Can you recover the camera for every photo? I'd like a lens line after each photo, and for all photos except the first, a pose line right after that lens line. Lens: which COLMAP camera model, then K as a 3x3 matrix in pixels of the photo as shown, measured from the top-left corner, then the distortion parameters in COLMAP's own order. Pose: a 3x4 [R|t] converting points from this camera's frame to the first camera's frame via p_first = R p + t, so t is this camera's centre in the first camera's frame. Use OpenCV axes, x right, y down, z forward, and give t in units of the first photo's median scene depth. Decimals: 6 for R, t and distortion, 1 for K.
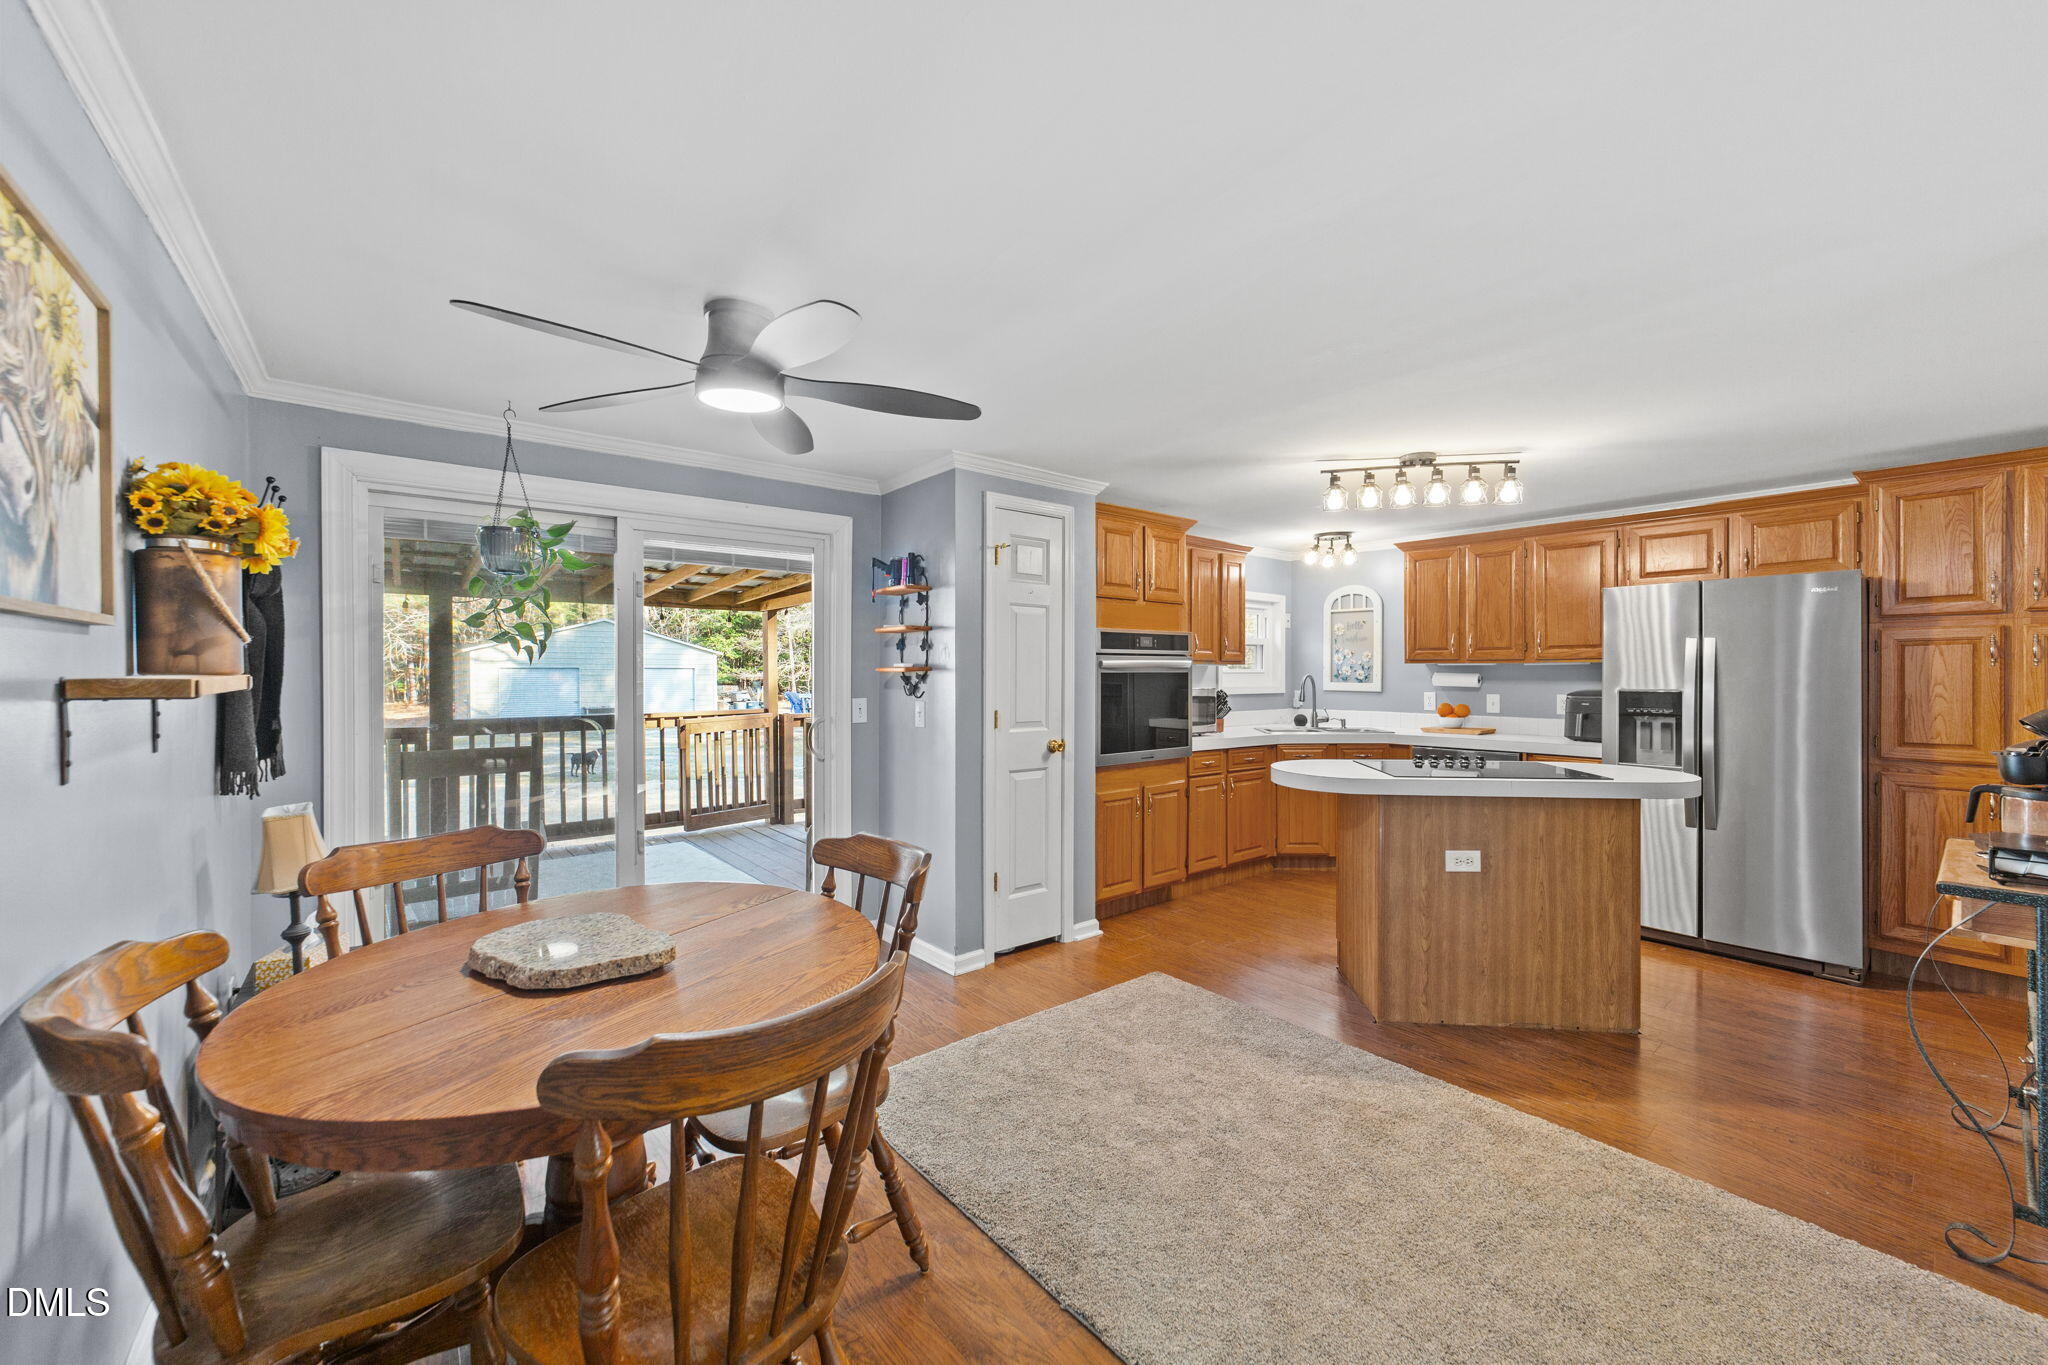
lens RADIAL K [[786.4, 0, 1028.8], [0, 786.4, 673.6], [0, 0, 1]] dist [-0.000950, 0.000021]
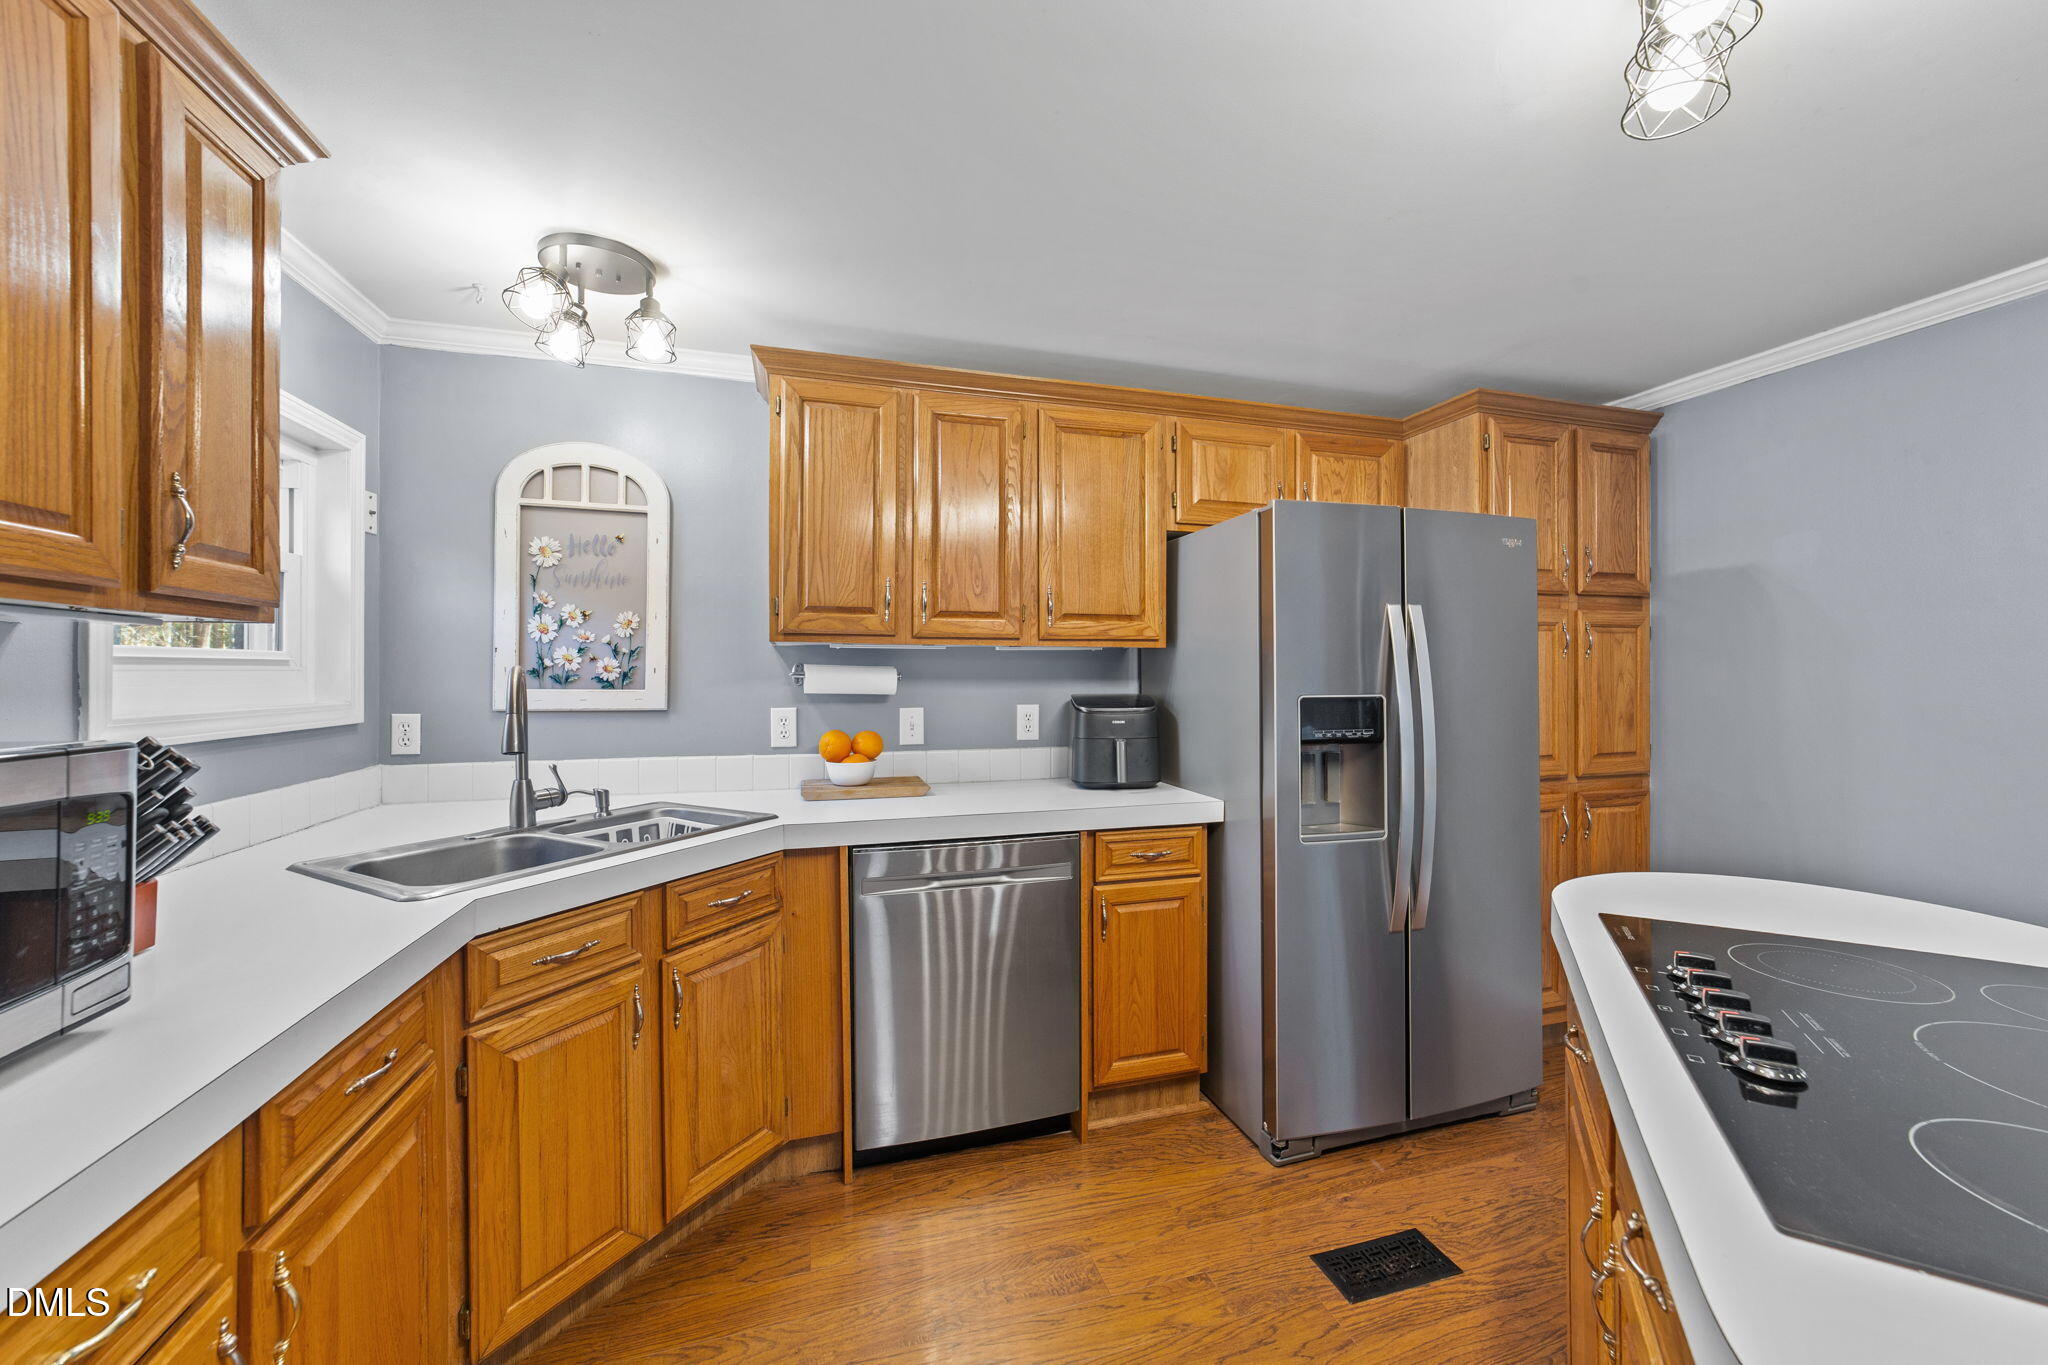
lens RADIAL K [[786.4, 0, 1028.8], [0, 786.4, 673.6], [0, 0, 1]] dist [-0.000950, 0.000021]
pose [[0.380187, -0.000298, 0.924910, 0.139805], [0.000489, 1.000000, 0.000121, 0.004063], [-0.924910, 0.000407, 0.380187, 0.694689]]
